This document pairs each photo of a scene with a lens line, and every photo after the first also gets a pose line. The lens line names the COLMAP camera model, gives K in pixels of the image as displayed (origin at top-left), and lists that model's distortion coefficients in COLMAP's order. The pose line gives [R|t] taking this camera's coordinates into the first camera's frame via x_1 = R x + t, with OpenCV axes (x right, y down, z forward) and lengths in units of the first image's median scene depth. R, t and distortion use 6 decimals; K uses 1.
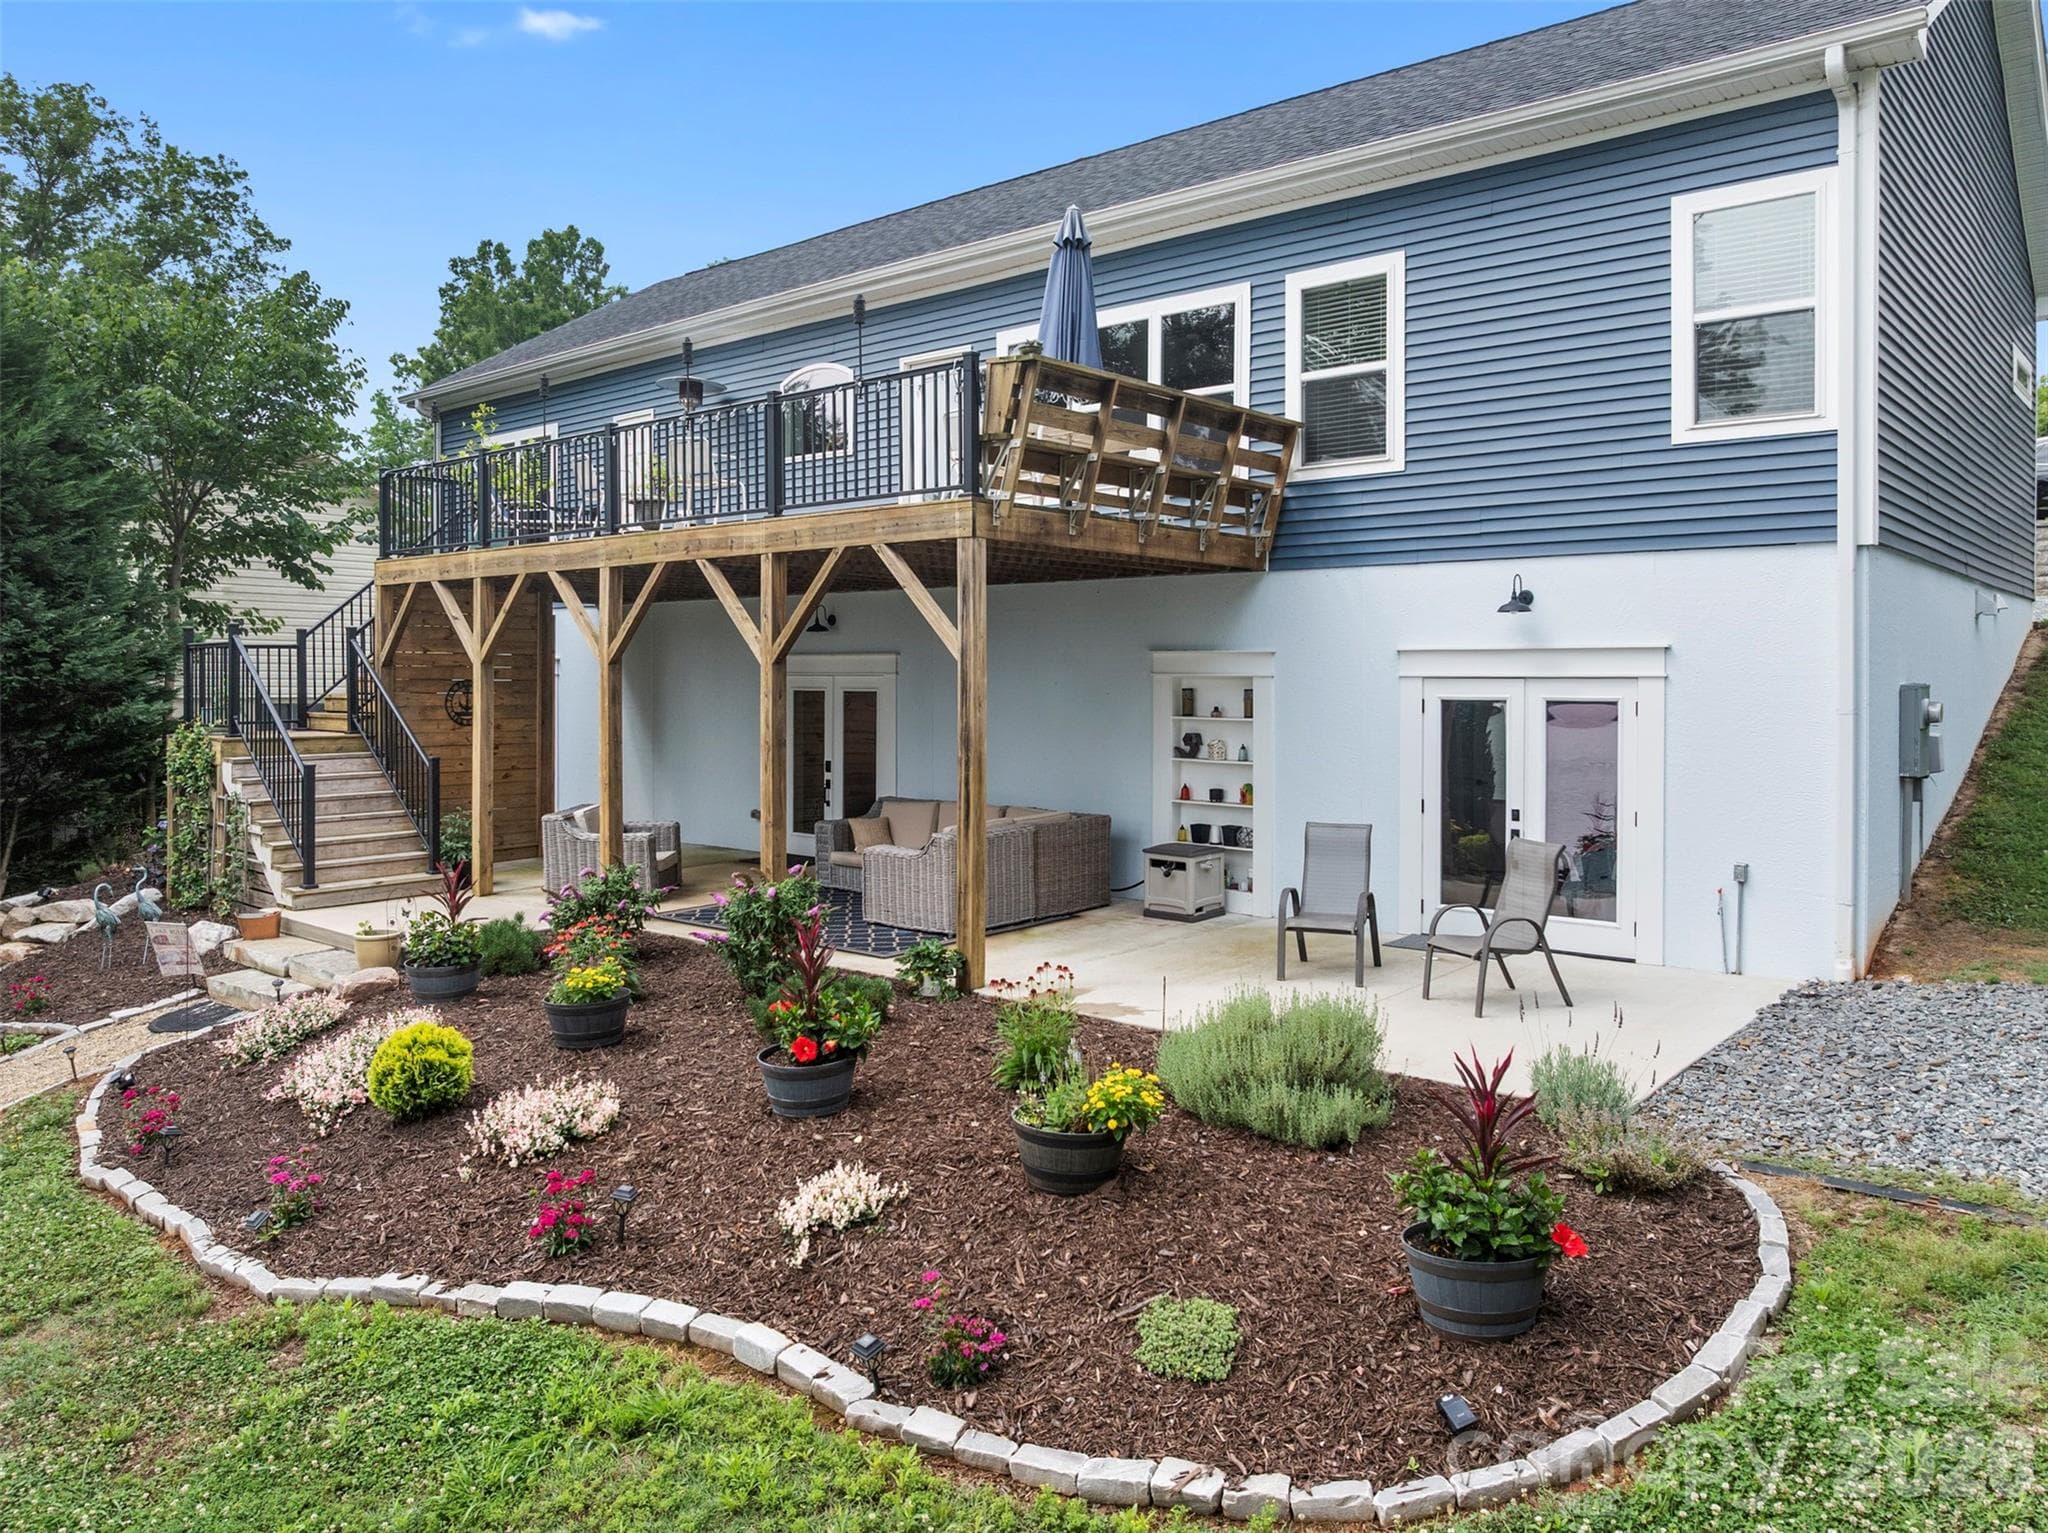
lens RADIAL K [[1485.9, 0, 1020.5], [0, 1485.9, 692.8], [0, 0, 1]] dist [-0.043709, 0.006652]
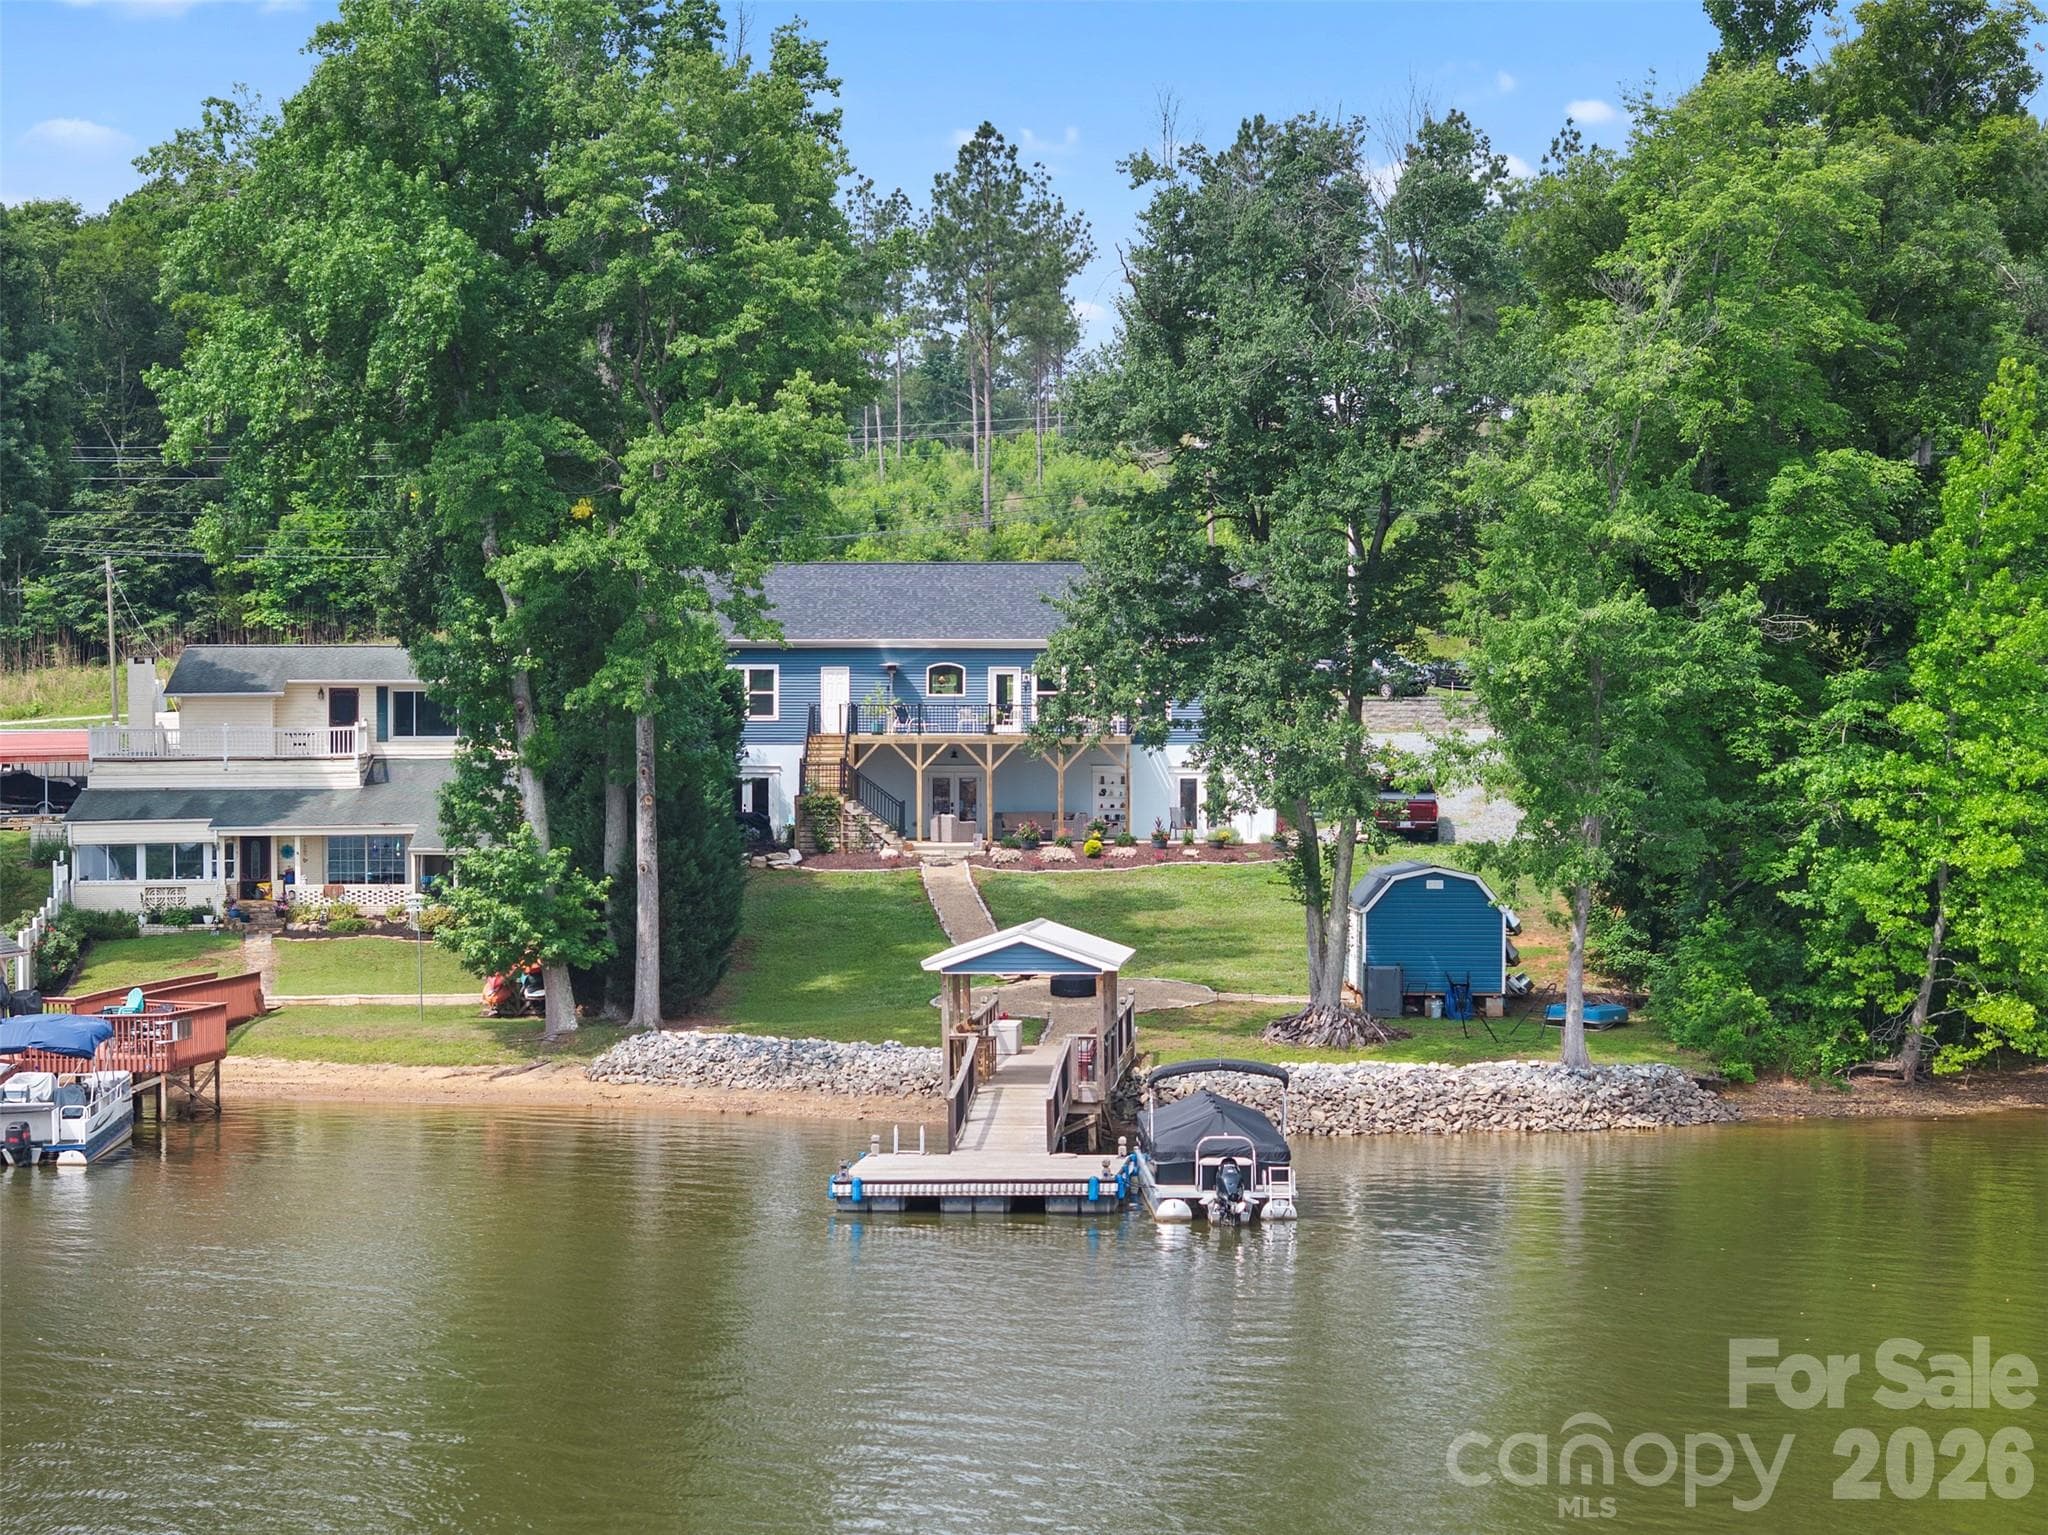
lens RADIAL K [[2966.5, 0, 1024.0], [0, 2966.5, 767.5], [0, 0, 1]] dist [-0.000806, 0.004544]
pose [[0.790113, -0.010451, 0.612872, -5.156952], [0.007772, 0.999945, 0.007033, -0.088451], [-0.612912, -0.000794, 0.790151, -5.263259]]
